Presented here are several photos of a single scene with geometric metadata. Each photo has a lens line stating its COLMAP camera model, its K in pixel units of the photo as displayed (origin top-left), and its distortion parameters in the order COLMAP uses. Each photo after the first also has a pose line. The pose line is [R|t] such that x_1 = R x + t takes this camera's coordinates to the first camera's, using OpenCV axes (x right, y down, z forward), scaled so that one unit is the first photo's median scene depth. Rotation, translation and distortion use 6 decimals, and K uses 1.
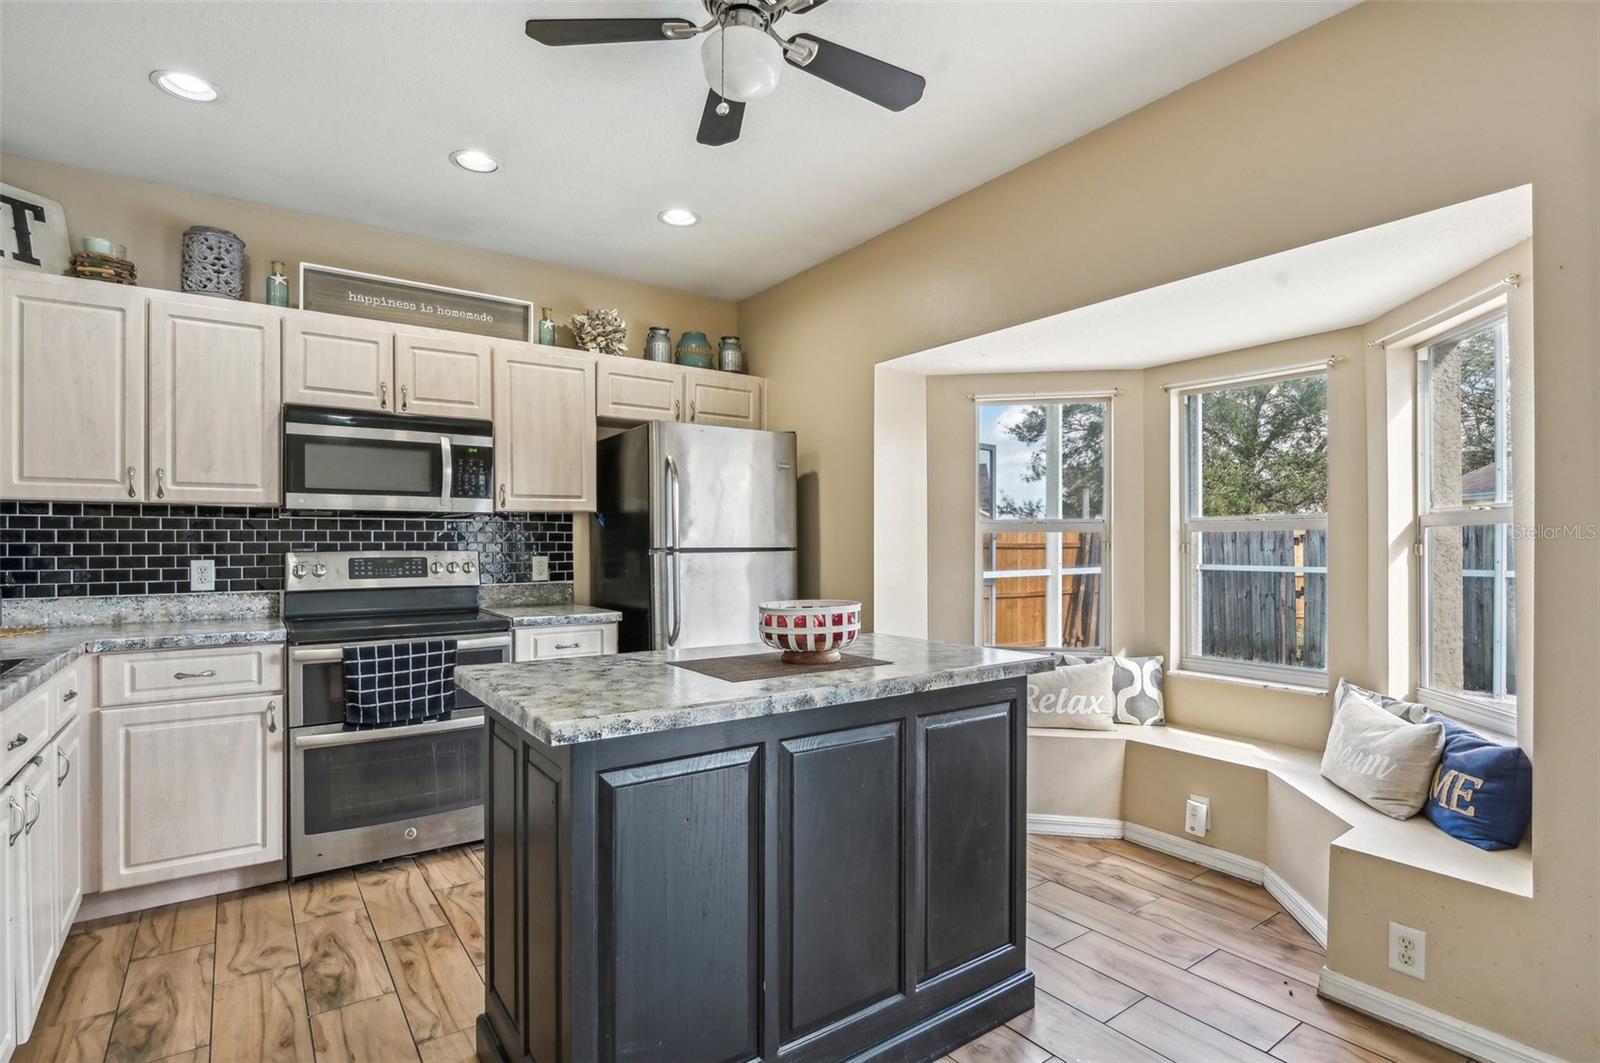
lens RADIAL K [[772.7, 0, 809.4], [0, 772.7, 537.2], [0, 0, 1]] dist [0.002715, -0.000191]
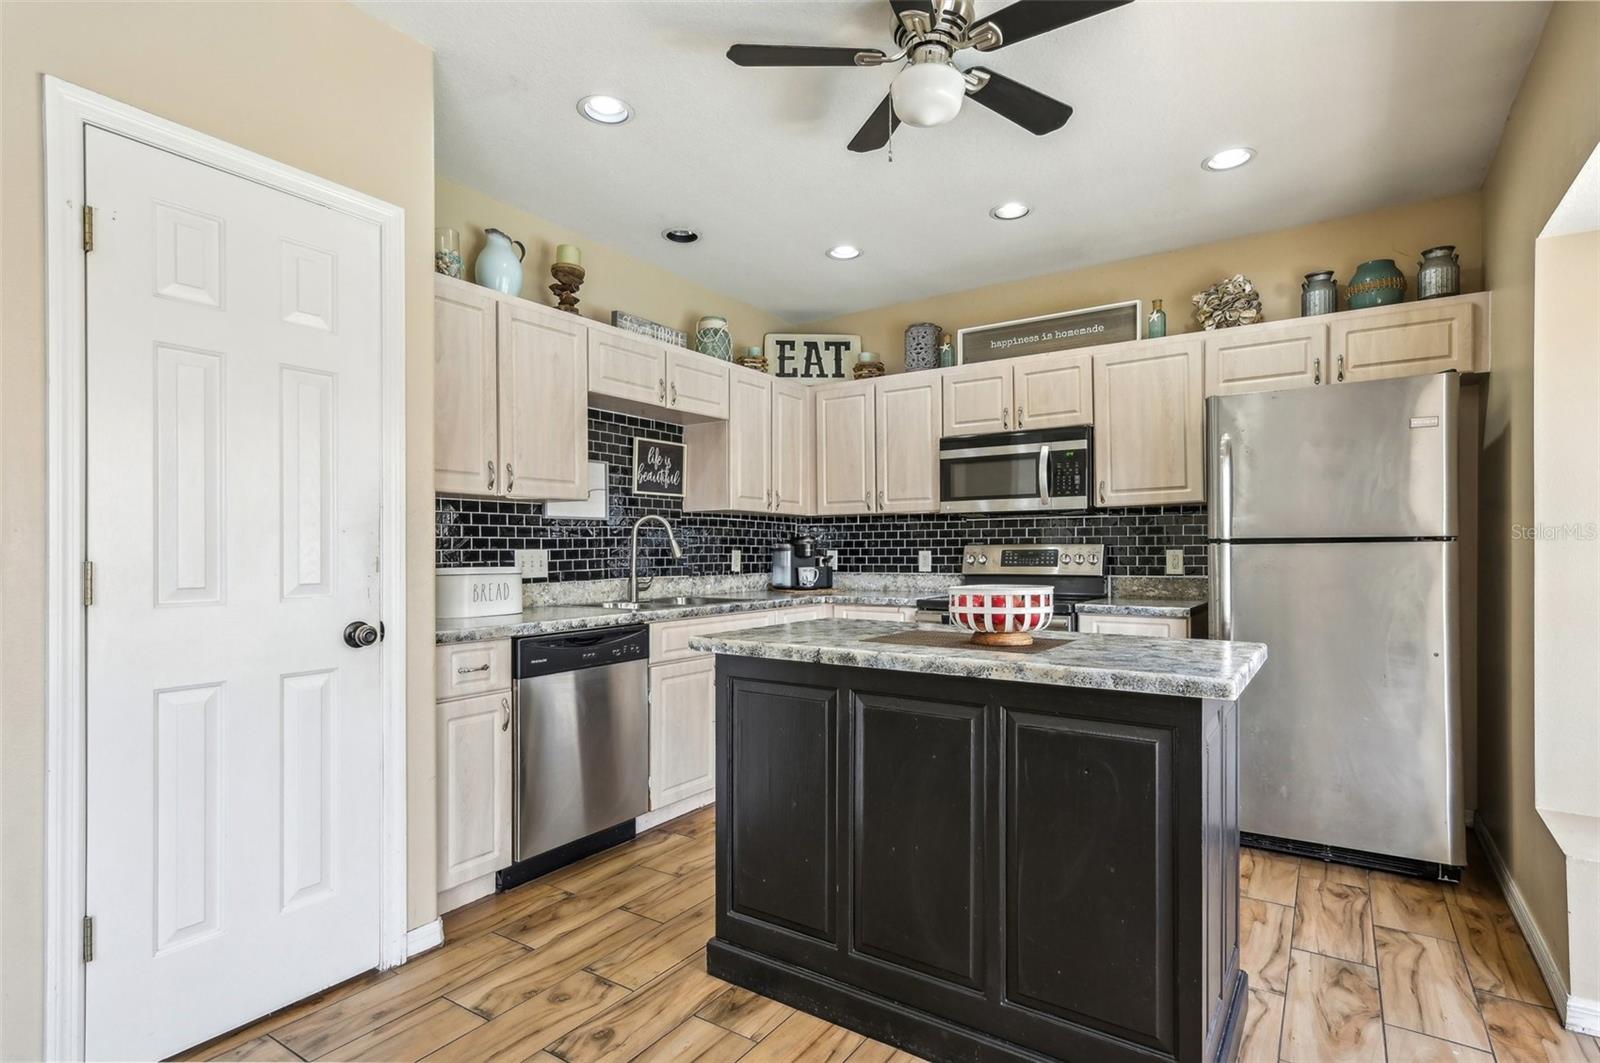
lens RADIAL K [[808.0, 0, 837.0], [0, 808.0, 542.8], [0, 0, 1]] dist [0.029070, 0.000044]
pose [[0.383953, -0.010575, -0.923292, 0.539449], [0.010920, 0.999916, -0.006912, 0.022108], [0.923288, -0.007428, 0.384036, 0.248634]]
